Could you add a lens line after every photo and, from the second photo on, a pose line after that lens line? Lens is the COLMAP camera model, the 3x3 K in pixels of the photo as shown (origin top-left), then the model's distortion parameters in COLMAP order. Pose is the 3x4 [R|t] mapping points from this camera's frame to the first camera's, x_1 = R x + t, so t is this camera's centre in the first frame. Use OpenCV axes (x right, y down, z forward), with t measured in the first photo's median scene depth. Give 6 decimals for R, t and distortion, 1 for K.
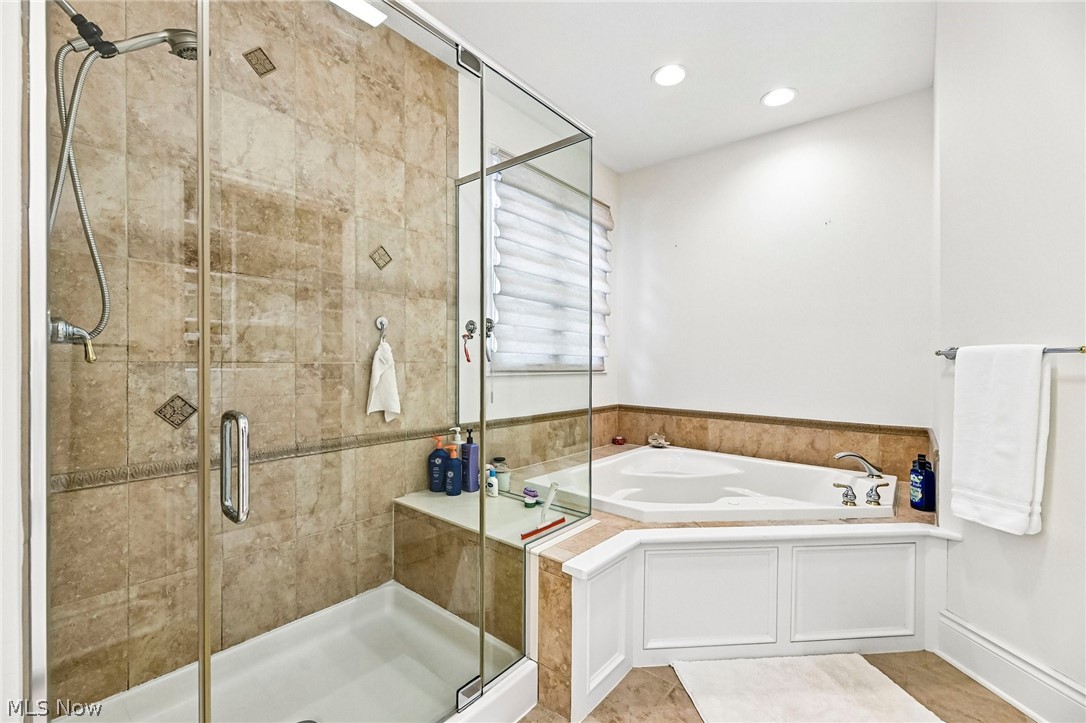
lens RADIAL K [[449.2, 0, 543.2], [0, 449.2, 362.6], [0, 0, 1]] dist [0.001170, 0.000083]
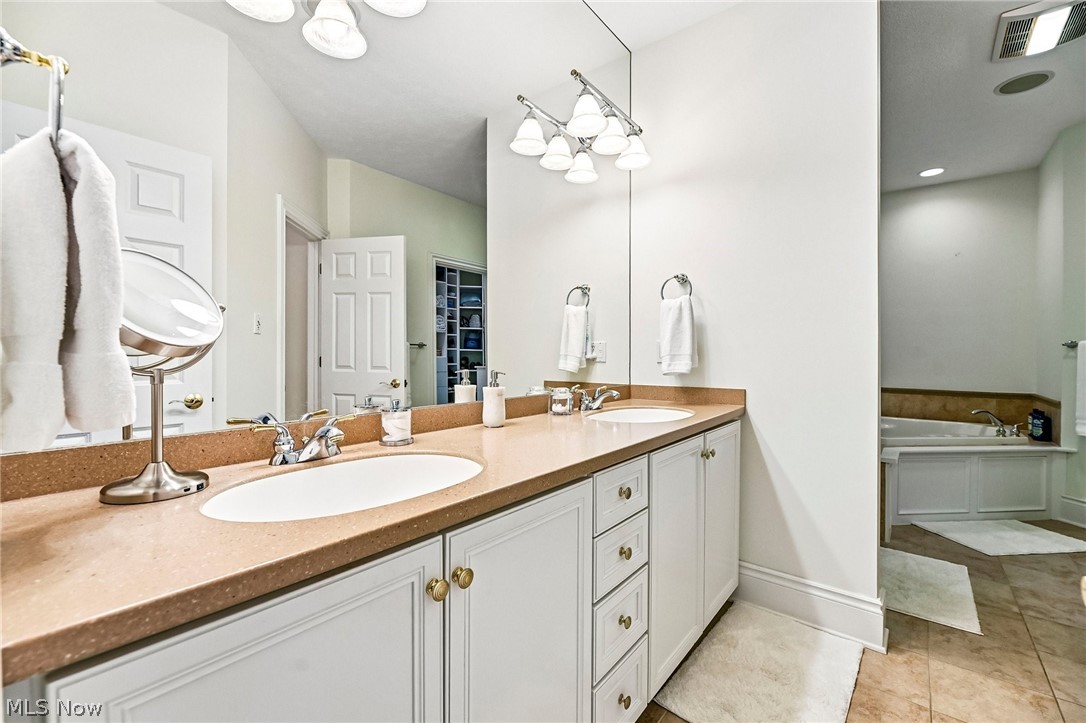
lens RADIAL K [[449.2, 0, 541.6], [0, 449.2, 361.3], [0, 0, 1]] dist [0.001170, 0.000083]
pose [[0.999919, 0.001341, 0.012640, -0.990008], [-0.001539, 0.999877, 0.015617, 0.016710], [-0.012617, -0.015635, 0.999798, -0.599800]]
